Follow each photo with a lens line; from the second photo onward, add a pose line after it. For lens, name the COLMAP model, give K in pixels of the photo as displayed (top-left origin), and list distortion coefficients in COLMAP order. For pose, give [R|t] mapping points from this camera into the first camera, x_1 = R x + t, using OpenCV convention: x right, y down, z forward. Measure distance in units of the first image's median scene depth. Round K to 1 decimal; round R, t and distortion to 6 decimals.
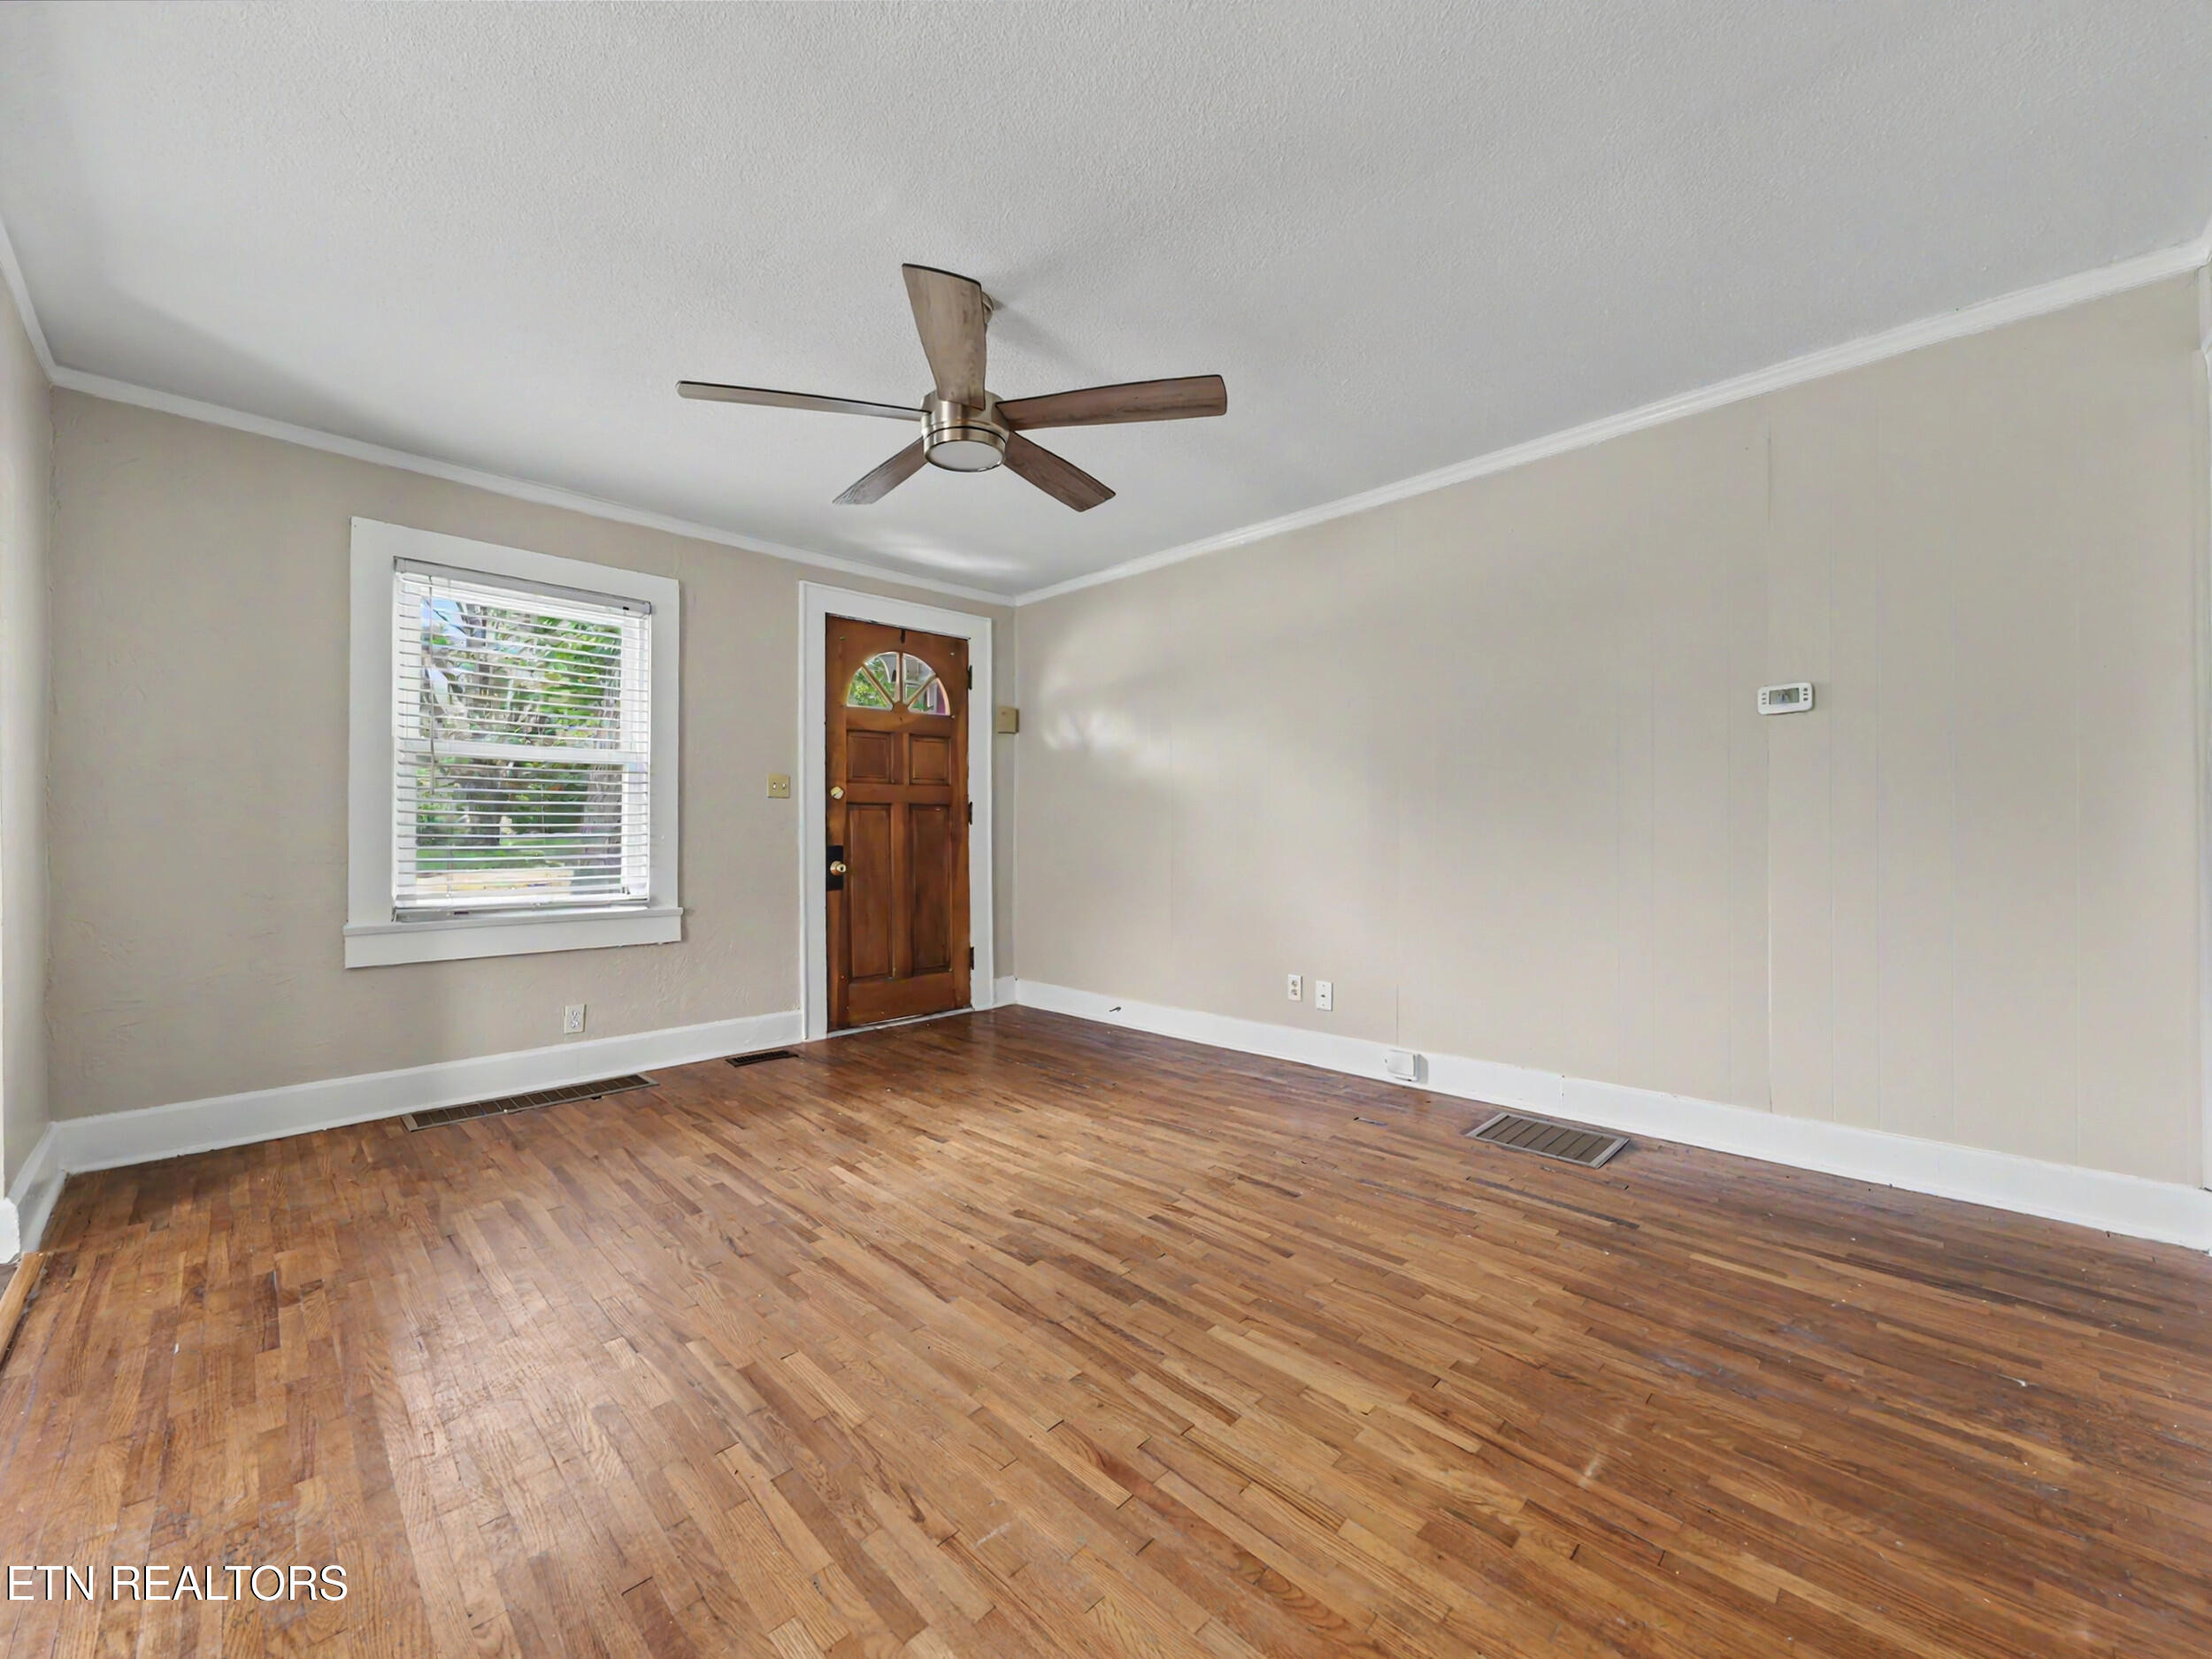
lens RADIAL K [[876.2, 0, 1118.8], [0, 876.2, 839.2], [0, 0, 1]] dist [-0.001174, 0.000895]
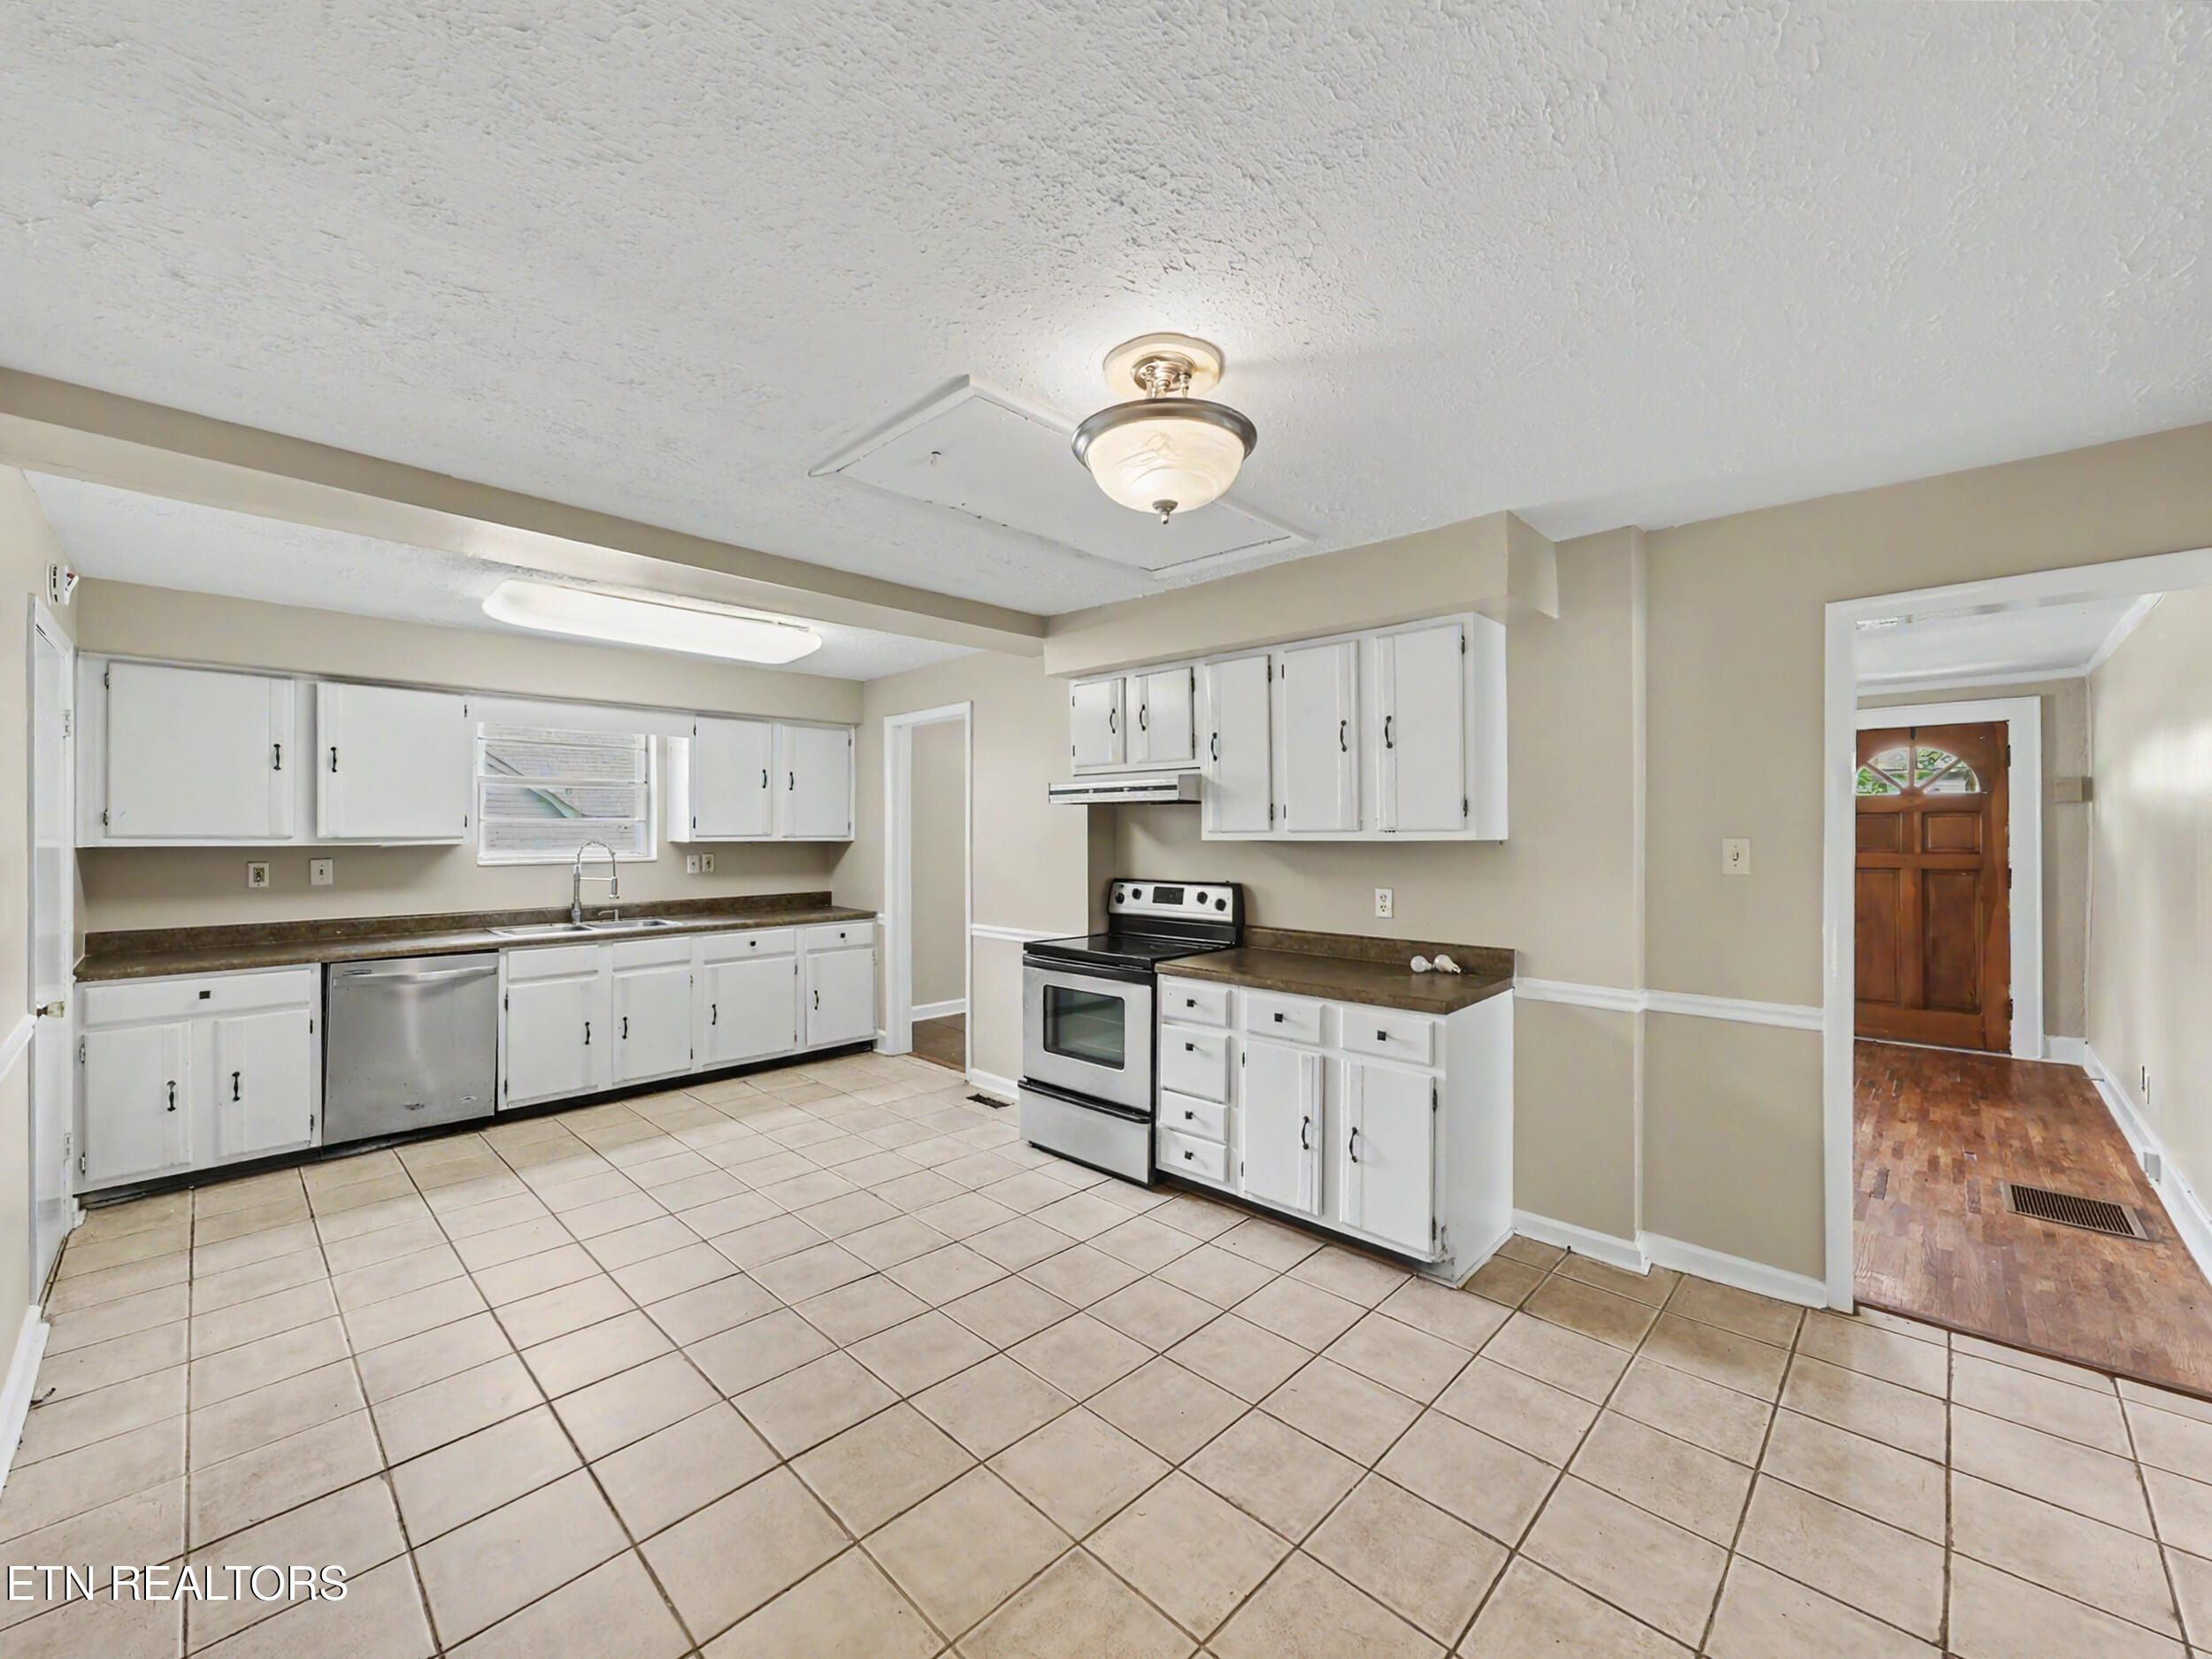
lens RADIAL K [[876.2, 0, 1091.3], [0, 876.2, 830.8], [0, 0, 1]] dist [-0.001174, 0.000895]
pose [[0.001505, 0.003889, -0.999991, 1.557632], [-0.010214, 0.999940, 0.003873, -0.136546], [0.999947, 0.010208, 0.001545, -0.268515]]
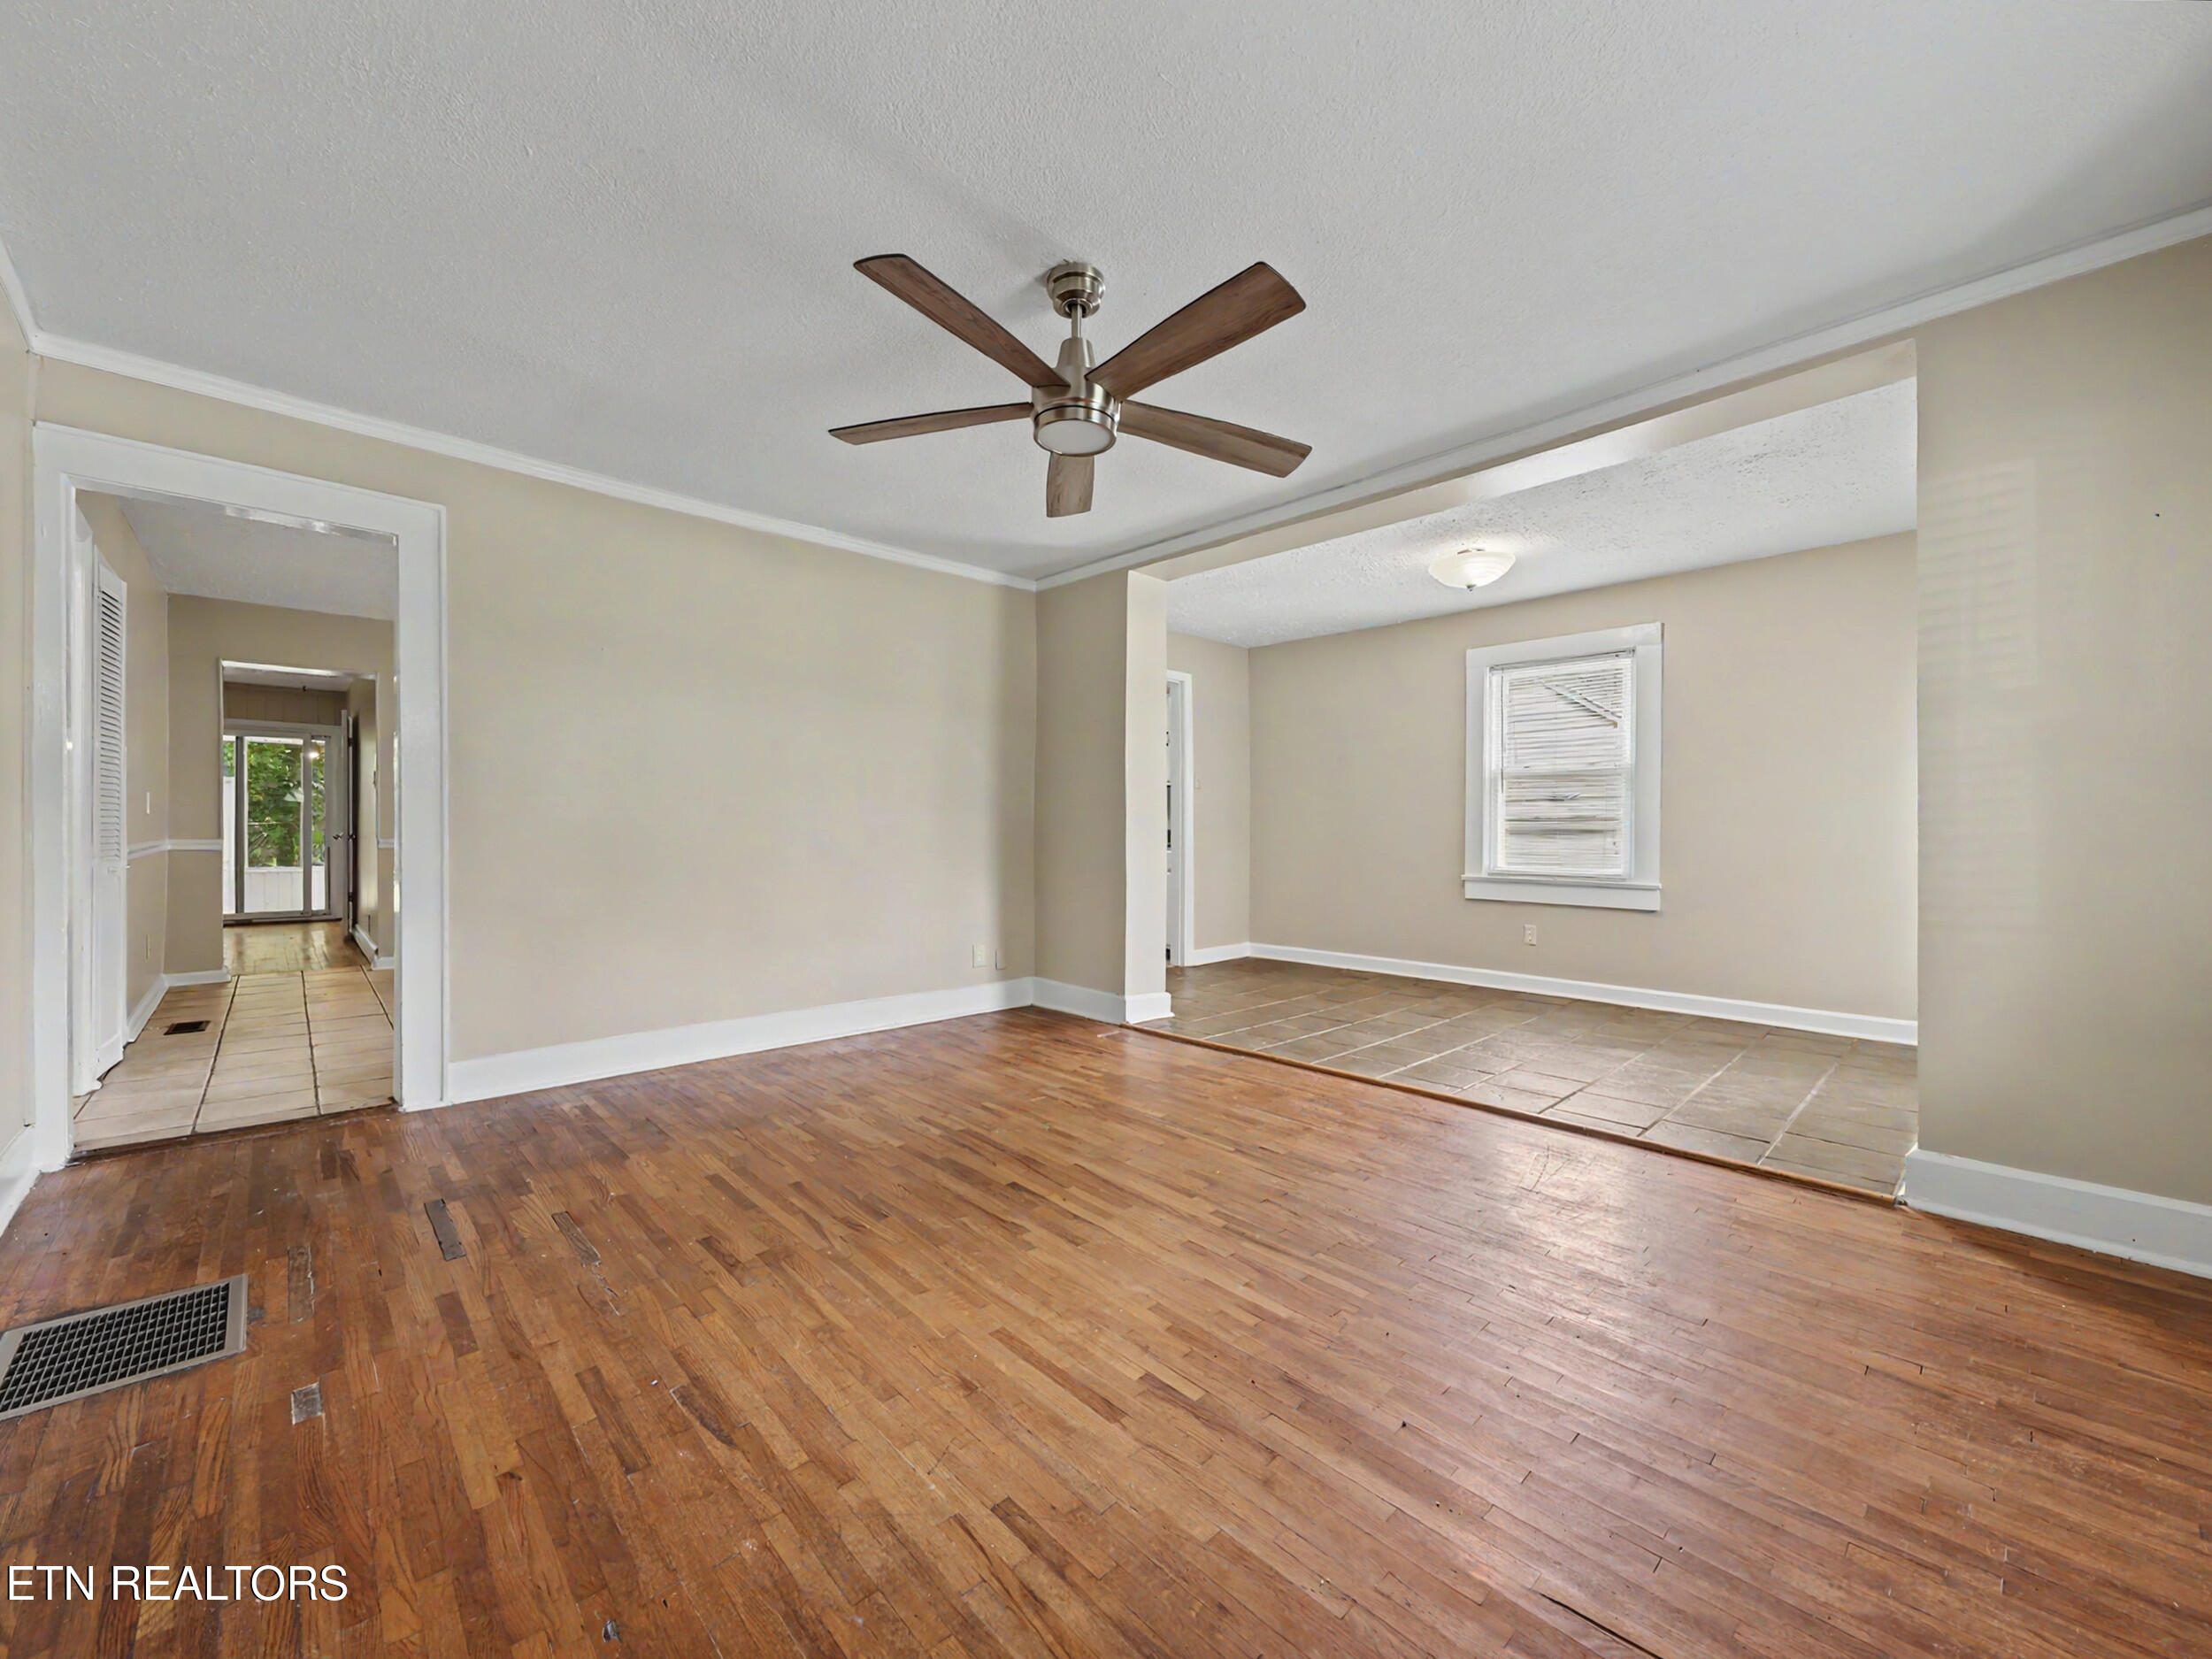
lens RADIAL K [[876.2, 0, 1112.0], [0, 876.2, 831.0], [0, 0, 1]] dist [-0.001174, 0.000895]
pose [[-0.999309, 0.000763, 0.037166, -0.191317], [0.001133, 0.999950, 0.009934, -0.008082], [-0.037156, 0.009969, -0.999260, 1.494972]]
